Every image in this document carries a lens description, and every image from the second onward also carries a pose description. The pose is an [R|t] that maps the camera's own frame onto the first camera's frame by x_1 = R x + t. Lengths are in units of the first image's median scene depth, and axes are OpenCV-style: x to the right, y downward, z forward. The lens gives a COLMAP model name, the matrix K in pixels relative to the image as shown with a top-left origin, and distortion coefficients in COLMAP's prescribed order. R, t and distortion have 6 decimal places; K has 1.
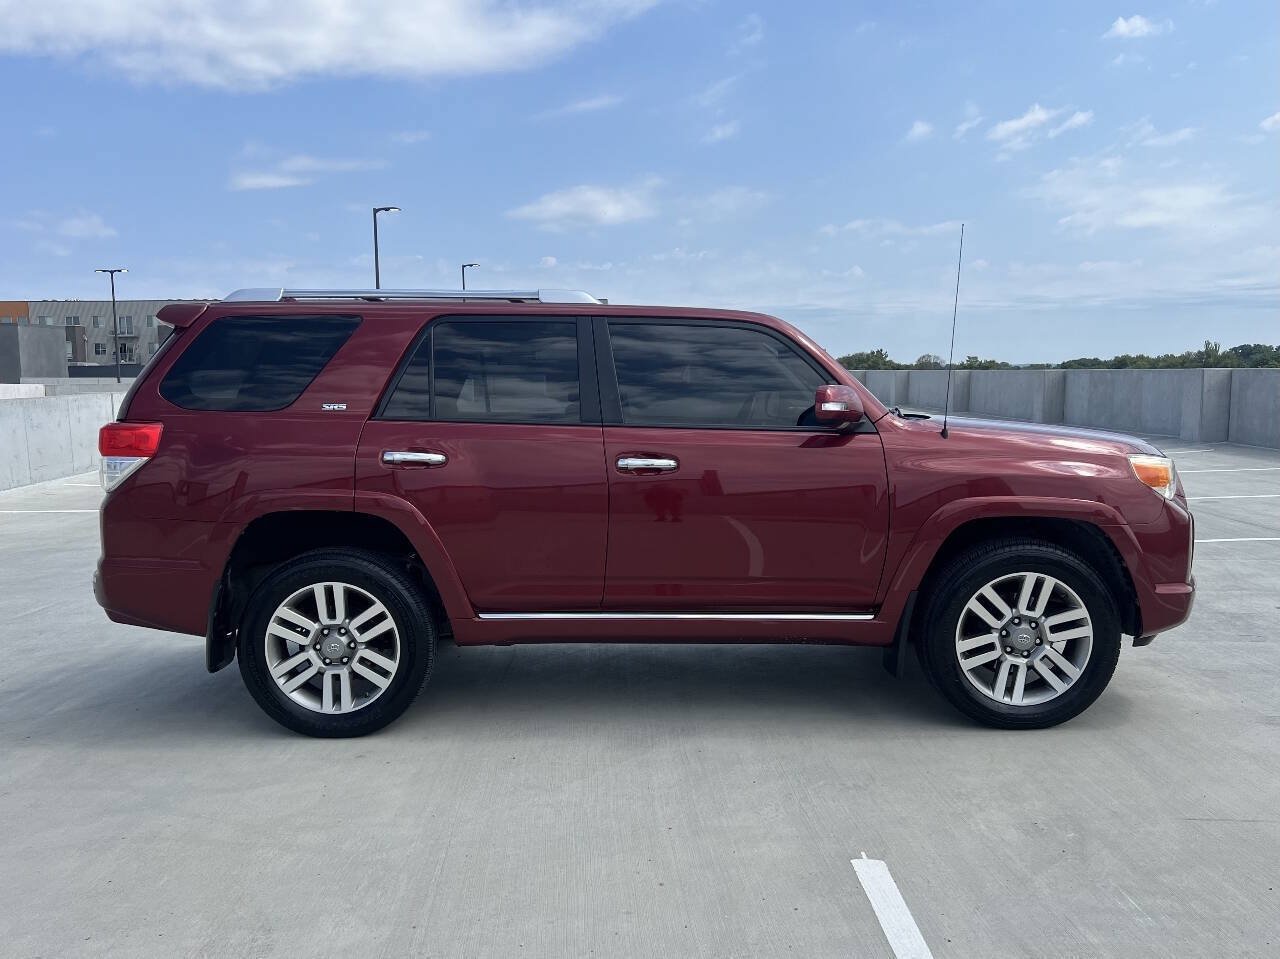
lens RADIAL K [[1130.1, 0, 641.2], [0, 1130.1, 482.2], [0, 0, 1]] dist [0.044635, -0.034048]
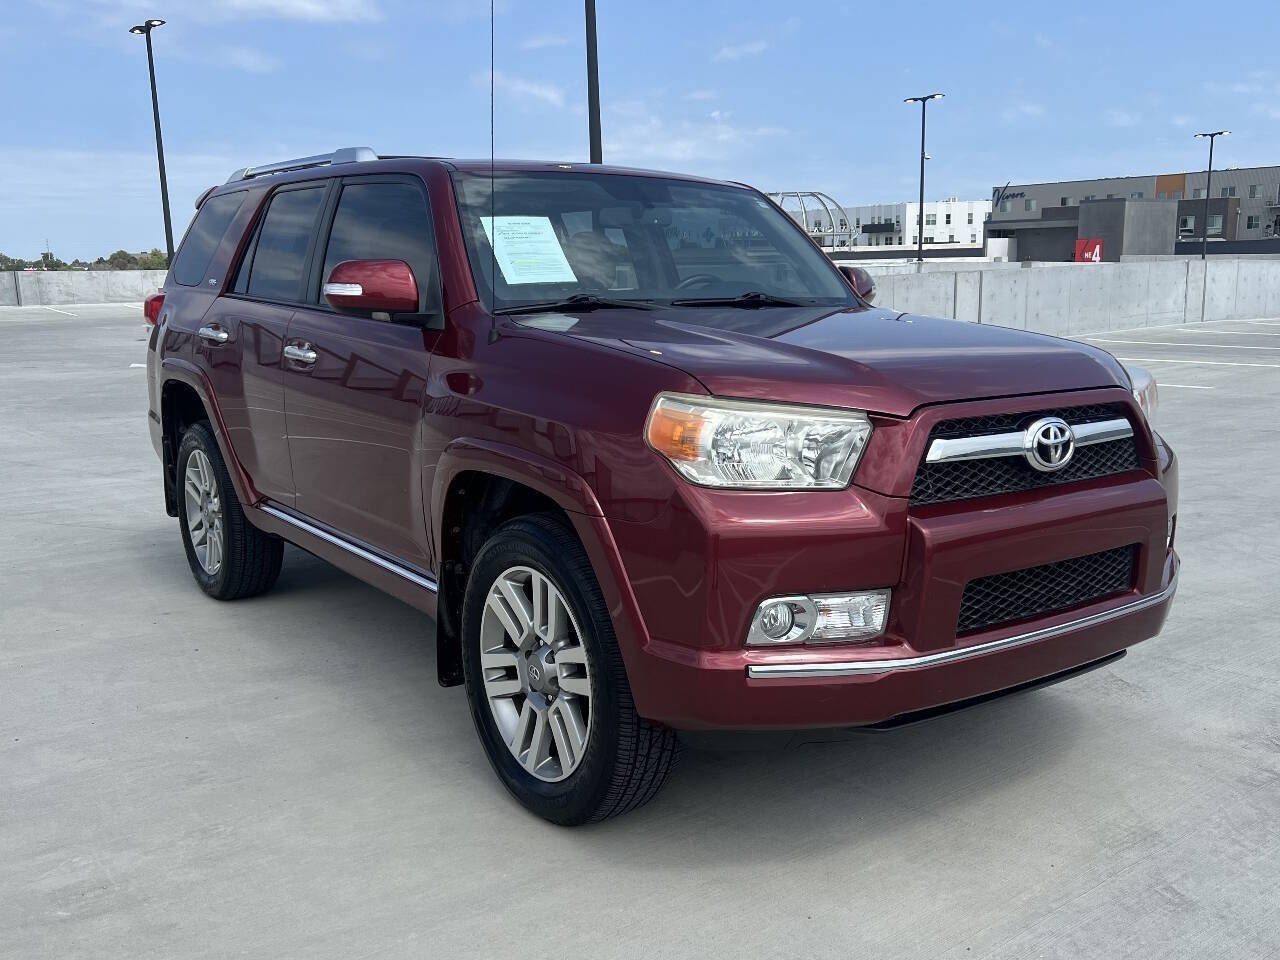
lens RADIAL K [[1228.2, 0, 639.4], [0, 1228.2, 474.9], [0, 0, 1]] dist [0.010825, 0.000000]
pose [[0.592384, 0.133284, -0.794555, 0.775183], [-0.064869, 0.990909, 0.117859, -0.044822], [0.803040, -0.018276, 0.595645, 0.567867]]
